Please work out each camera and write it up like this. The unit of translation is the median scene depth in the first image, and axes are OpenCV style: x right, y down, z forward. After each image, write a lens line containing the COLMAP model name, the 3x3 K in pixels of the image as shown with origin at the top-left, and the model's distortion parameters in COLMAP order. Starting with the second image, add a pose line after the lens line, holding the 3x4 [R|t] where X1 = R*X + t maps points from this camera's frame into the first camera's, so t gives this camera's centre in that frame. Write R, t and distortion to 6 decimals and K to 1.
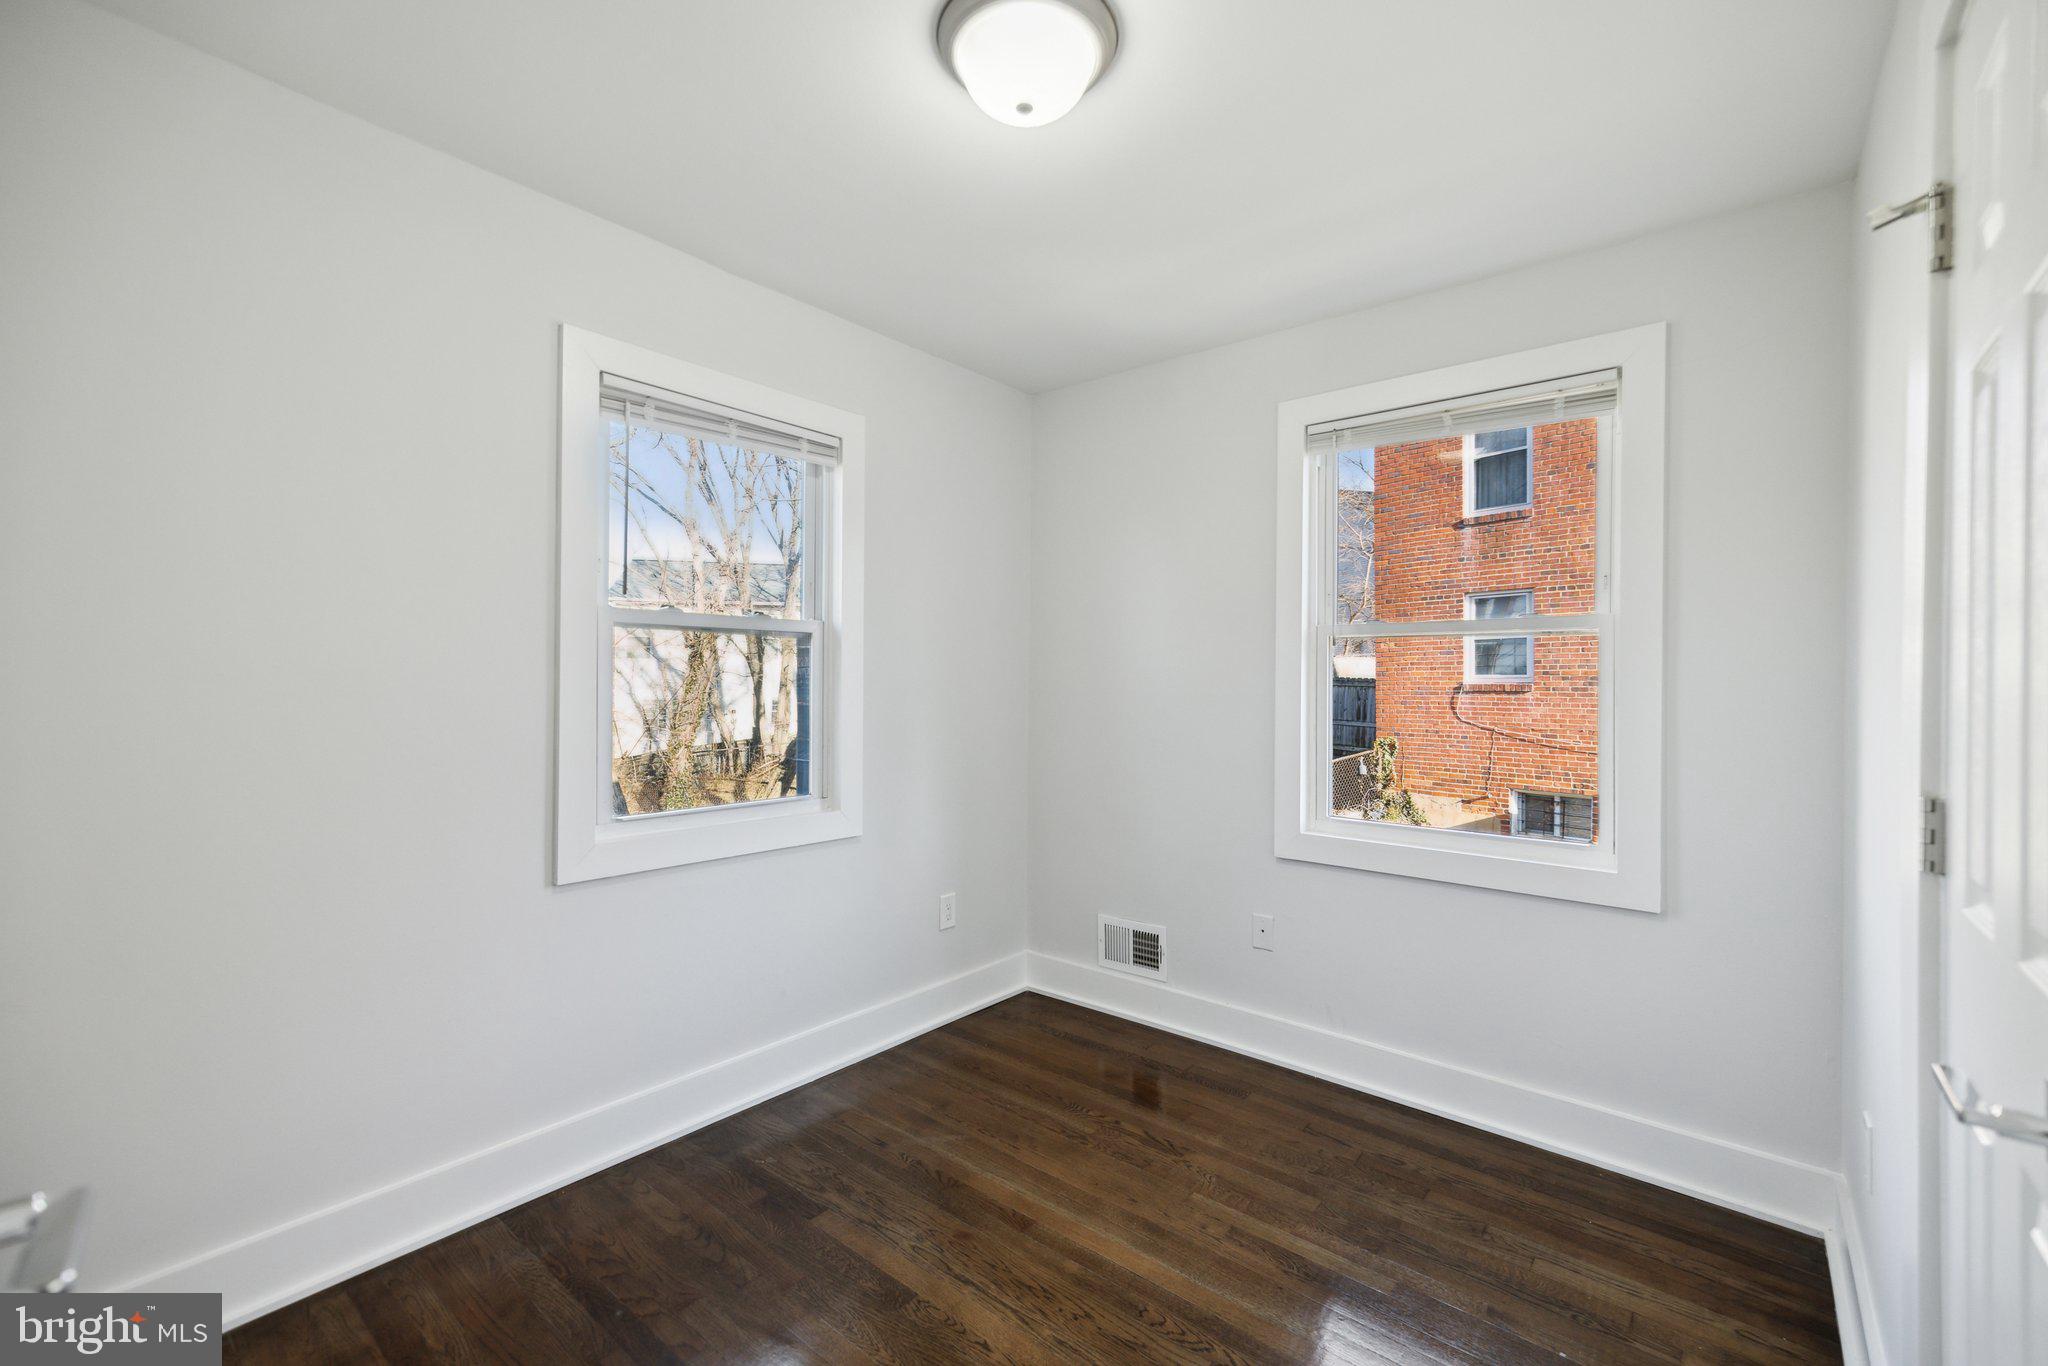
lens RADIAL K [[846.8, 0, 1015.2], [0, 846.8, 684.8], [0, 0, 1]] dist [0.000296, -0.000190]
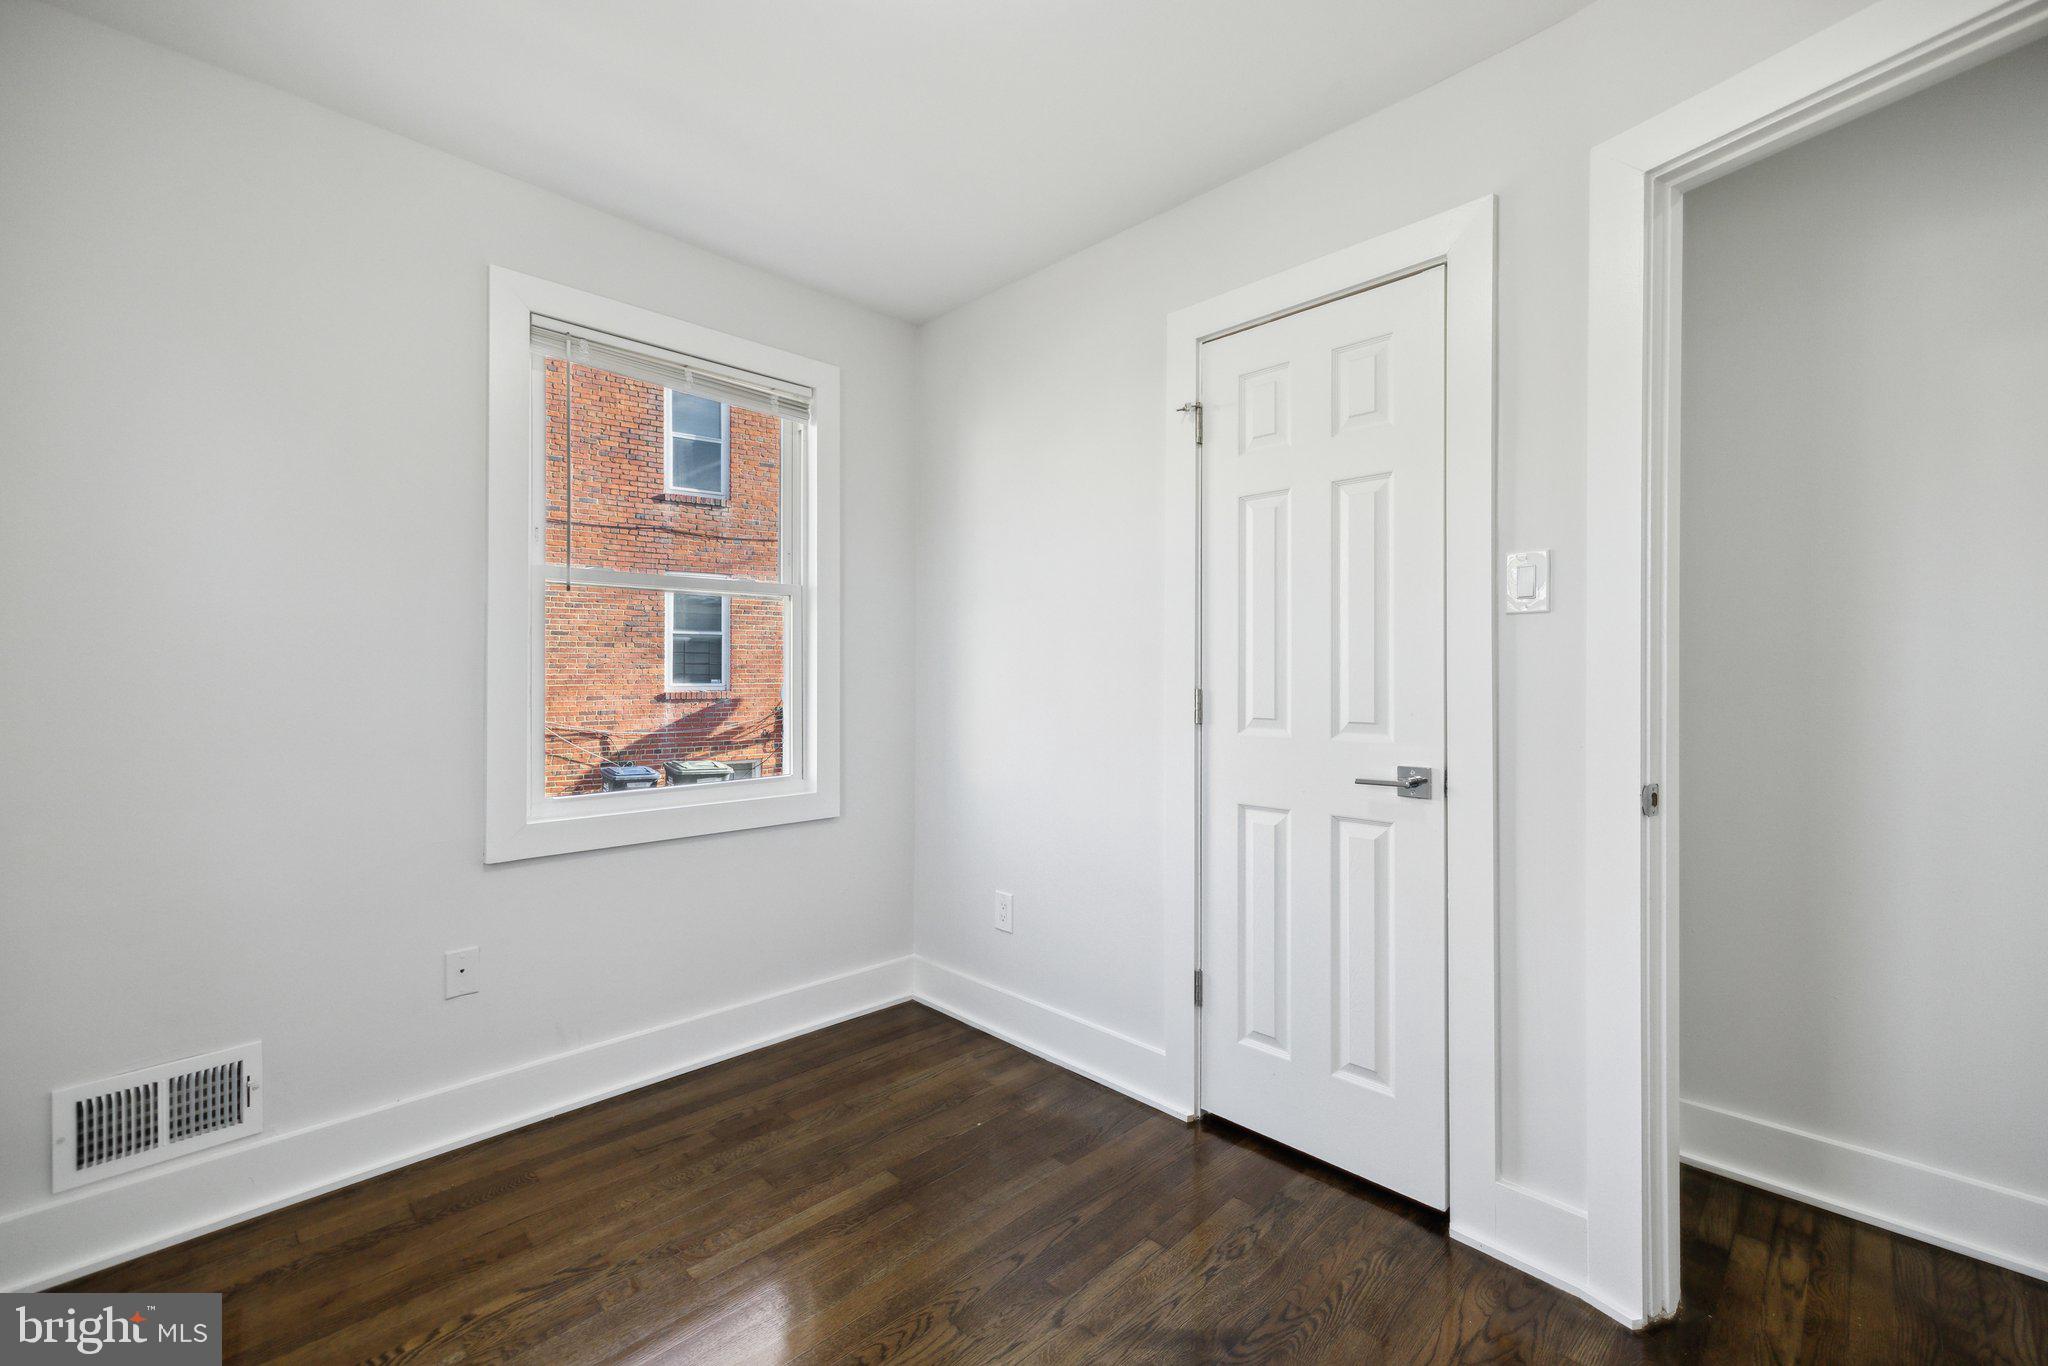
lens RADIAL K [[846.8, 0, 1025.8], [0, 846.8, 674.1], [0, 0, 1]] dist [0.000296, -0.000190]
pose [[0.094592, -0.015480, 0.995396, -0.476260], [0.002484, 0.999880, 0.015313, 0.026582], [-0.995513, 0.001024, 0.094620, 0.537005]]
